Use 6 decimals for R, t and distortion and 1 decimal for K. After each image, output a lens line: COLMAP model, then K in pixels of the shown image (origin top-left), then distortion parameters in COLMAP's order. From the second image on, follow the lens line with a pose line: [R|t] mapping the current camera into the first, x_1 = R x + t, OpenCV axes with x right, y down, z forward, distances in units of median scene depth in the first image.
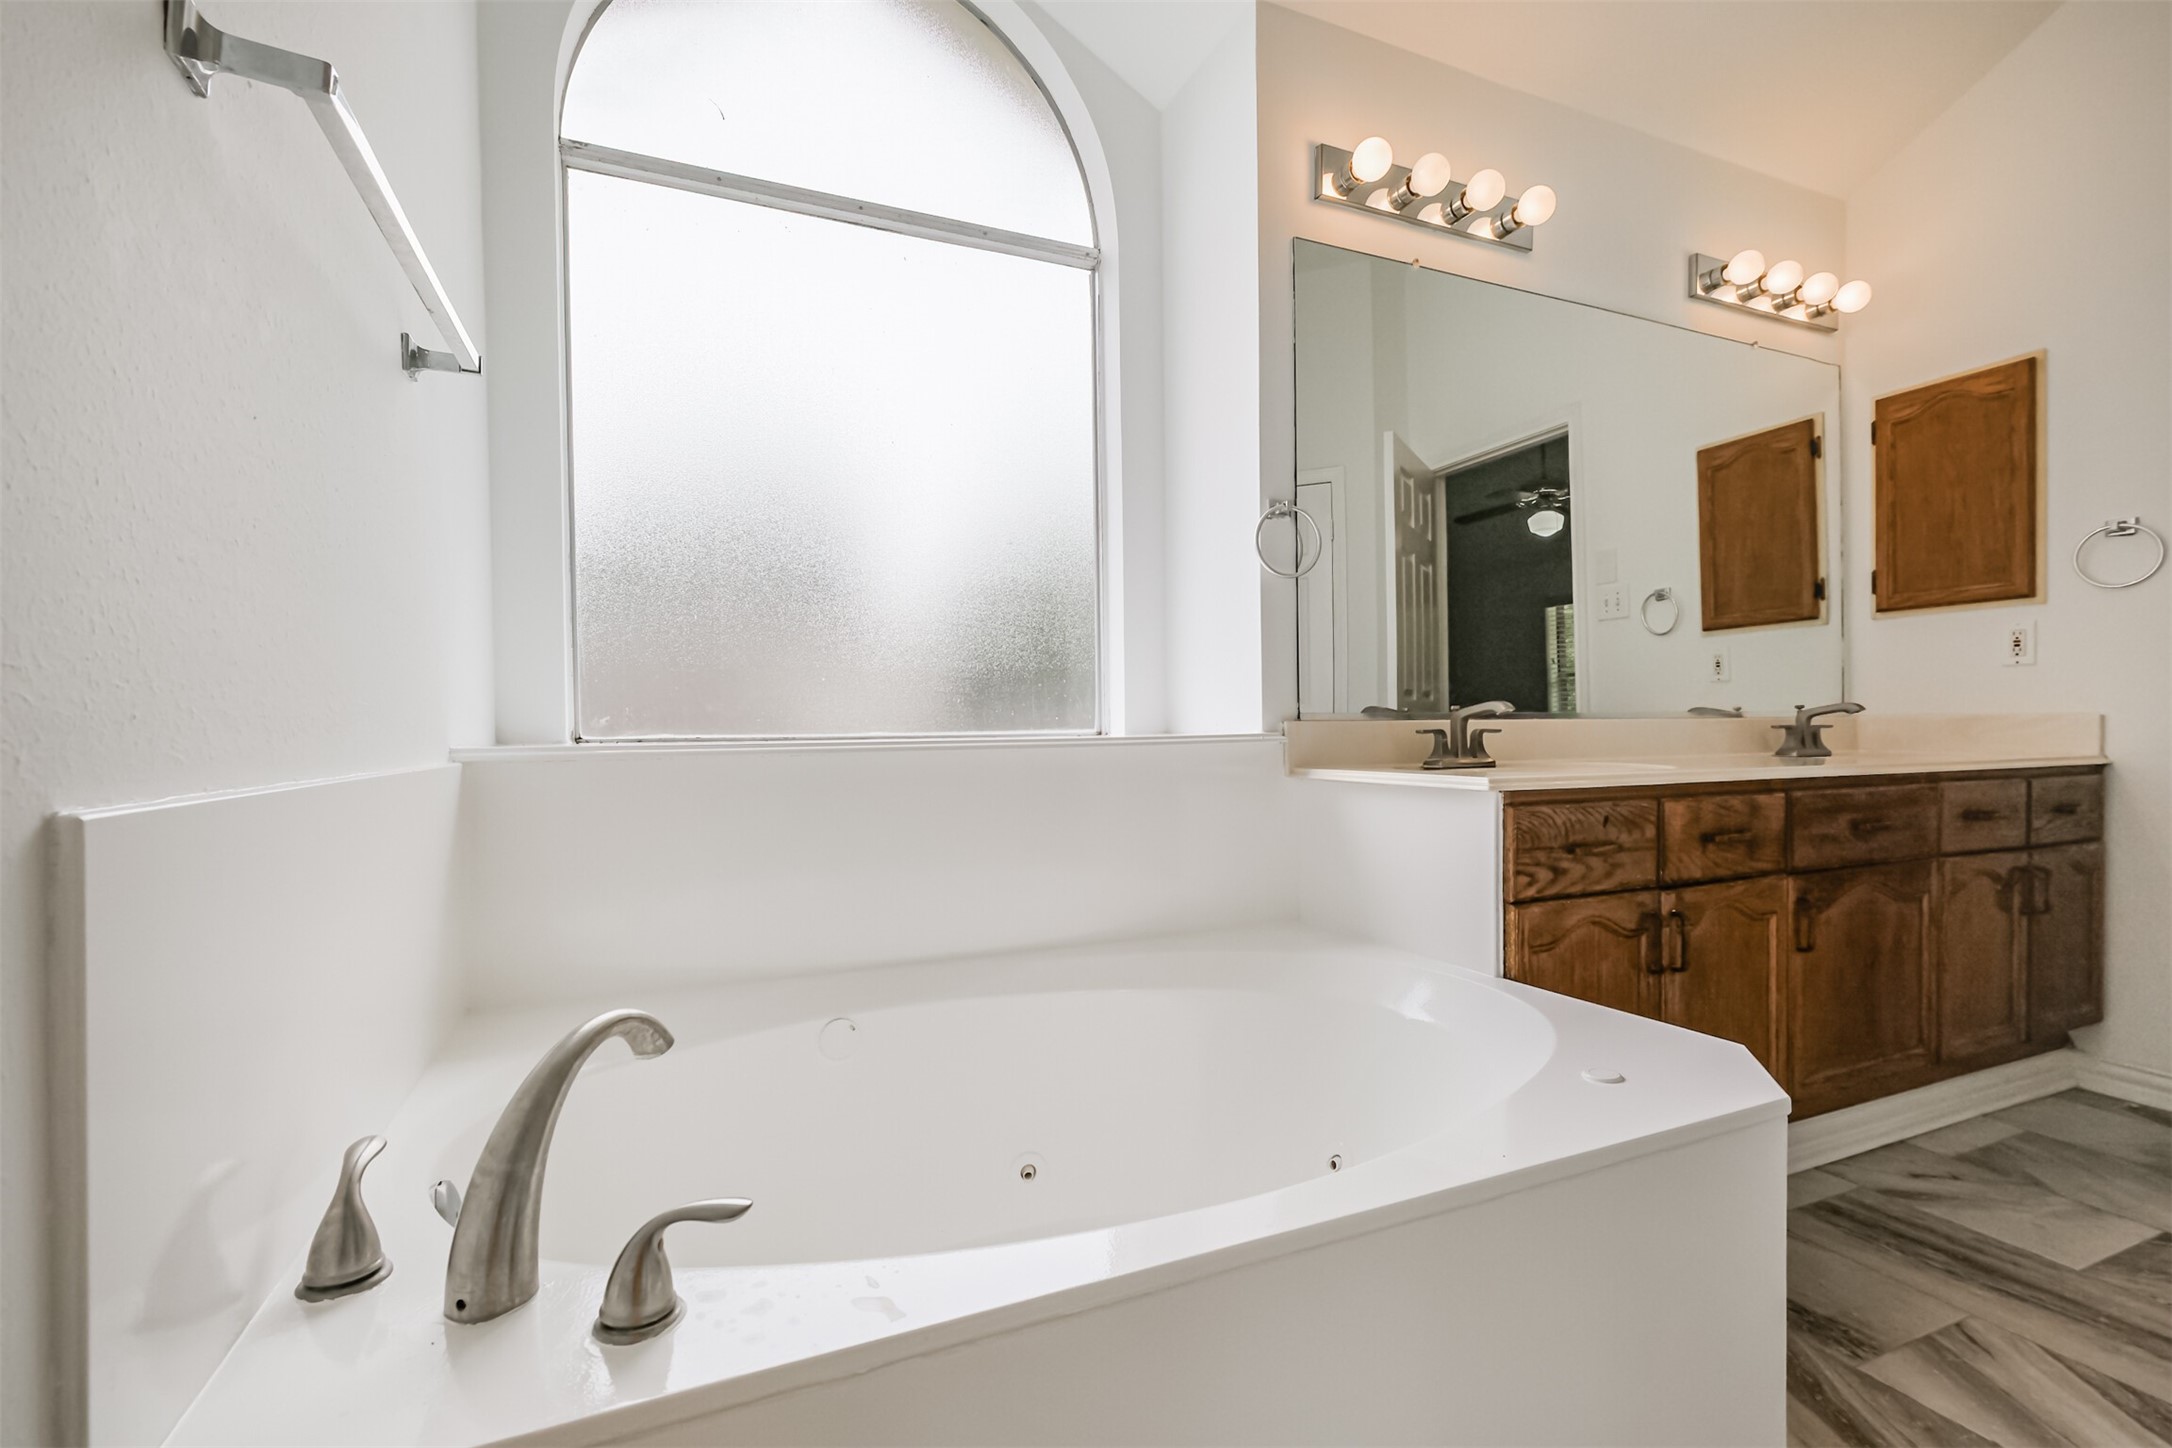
lens RADIAL K [[963.5, 0, 1090.0], [0, 963.5, 731.2], [0, 0, 1]] dist [-0.000143, -0.000152]
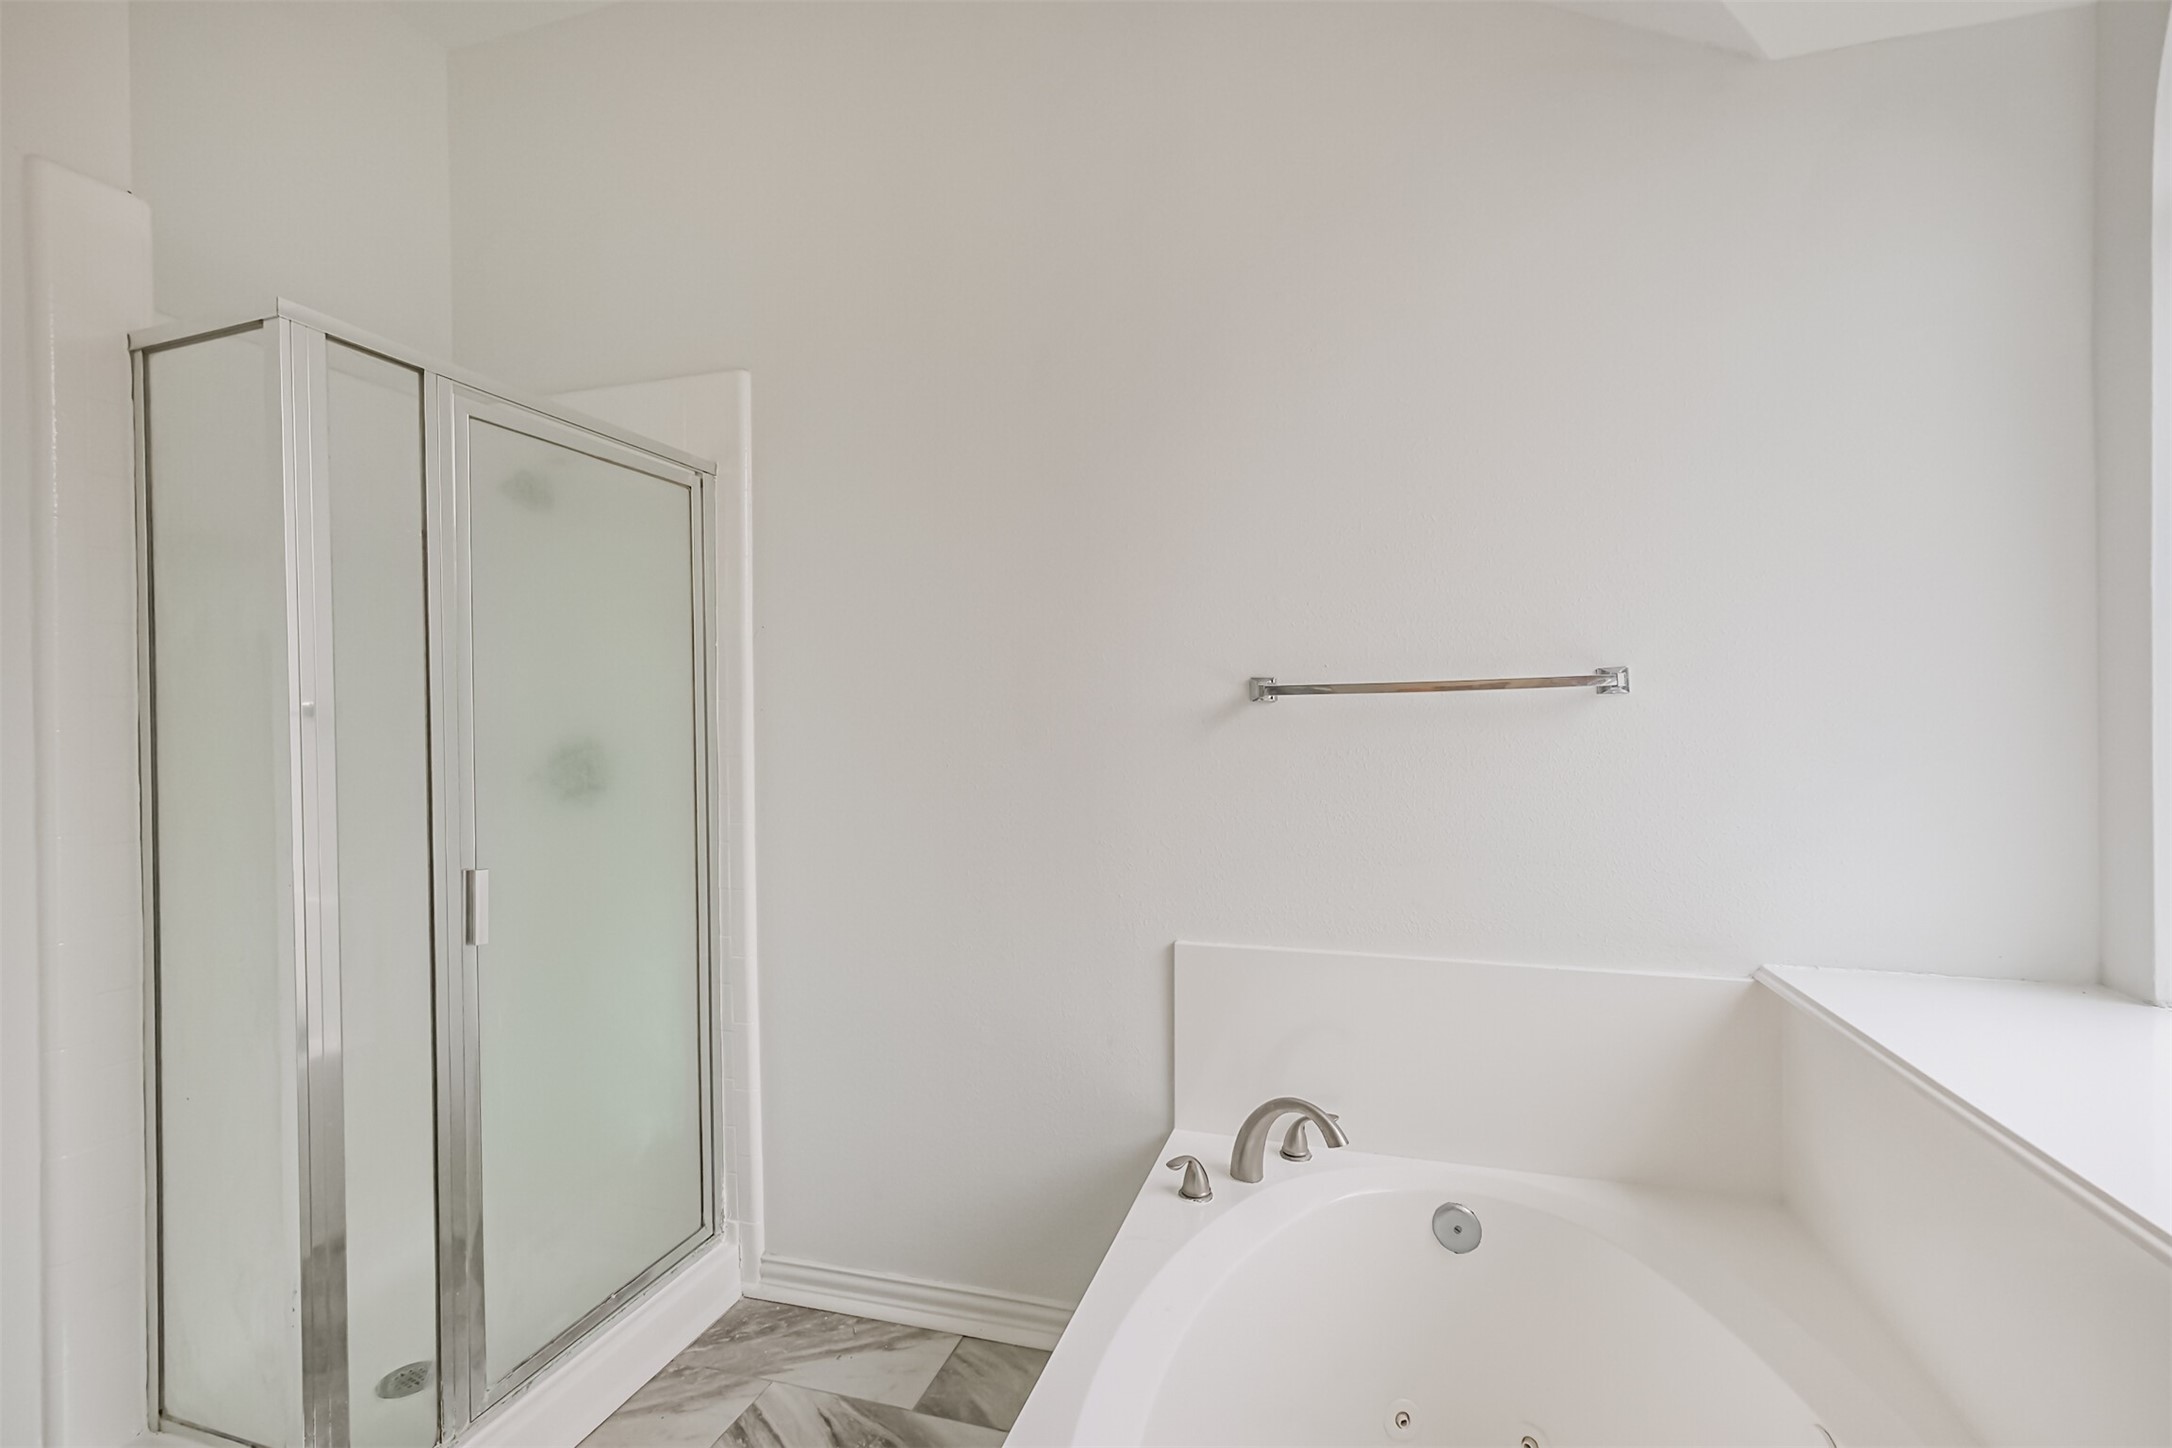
lens RADIAL K [[963.5, 0, 1090.0], [0, 963.5, 731.2], [0, 0, 1]] dist [-0.000143, -0.000152]
pose [[-0.653772, 0.012796, -0.756583, 0.566399], [0.010821, 0.999913, 0.007562, -0.215308], [0.756614, -0.003243, -0.653854, 0.879732]]
